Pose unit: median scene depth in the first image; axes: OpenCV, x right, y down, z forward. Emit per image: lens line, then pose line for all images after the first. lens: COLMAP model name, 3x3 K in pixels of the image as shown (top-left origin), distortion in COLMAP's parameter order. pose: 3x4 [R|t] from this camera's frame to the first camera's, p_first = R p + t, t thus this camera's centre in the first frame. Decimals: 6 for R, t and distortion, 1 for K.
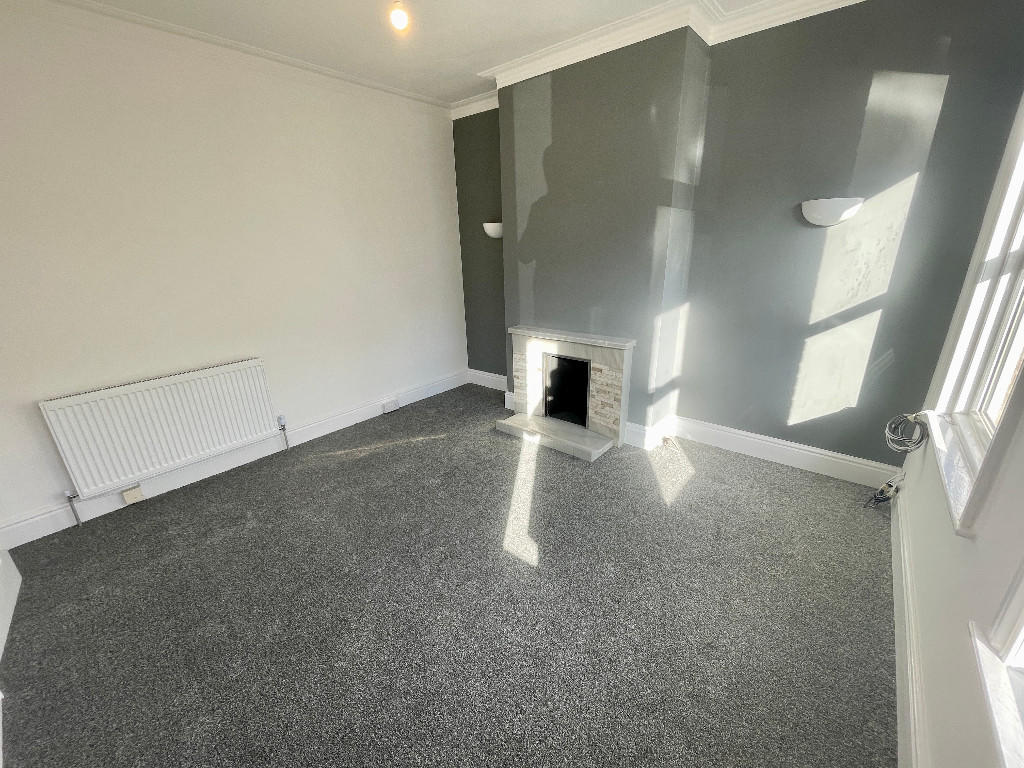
lens RADIAL K [[414.8, 0, 514.5], [0, 414.8, 384.9], [0, 0, 1]] dist [-0.006952, 0.000338]
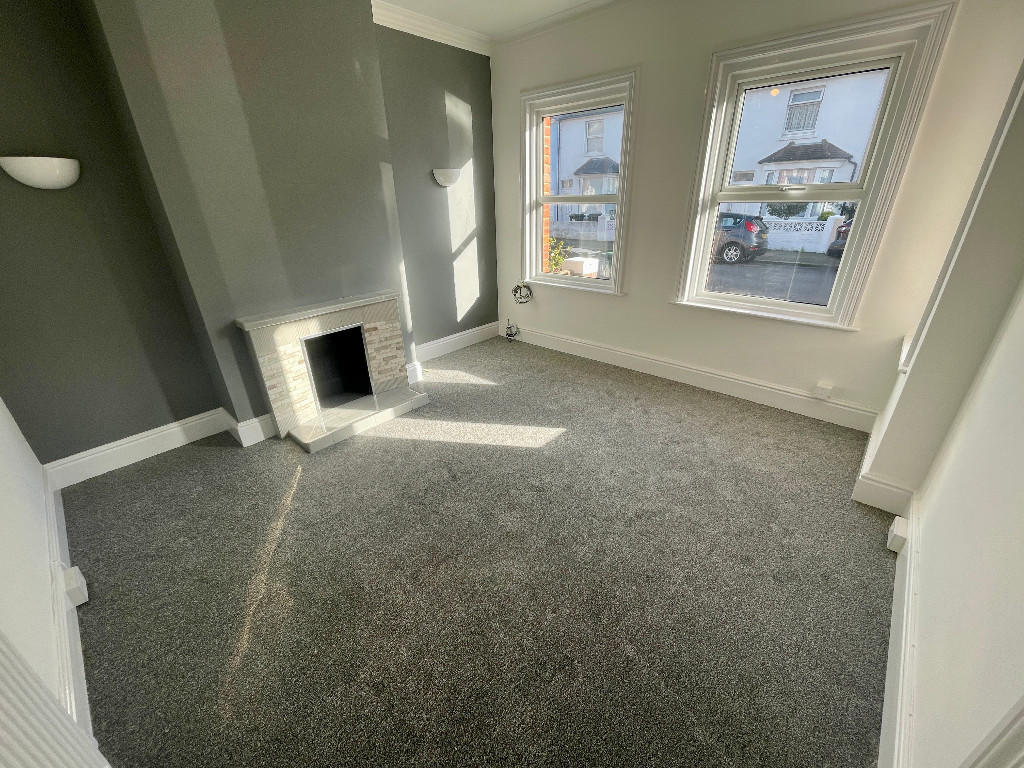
lens RADIAL K [[414.8, 0, 510.1], [0, 414.8, 385.8], [0, 0, 1]] dist [-0.006952, 0.000338]
pose [[0.049187, -0.388117, 0.920296, -0.820292], [0.352097, 0.868998, 0.347665, -0.162228], [-0.934670, 0.306933, 0.179398, 0.619151]]
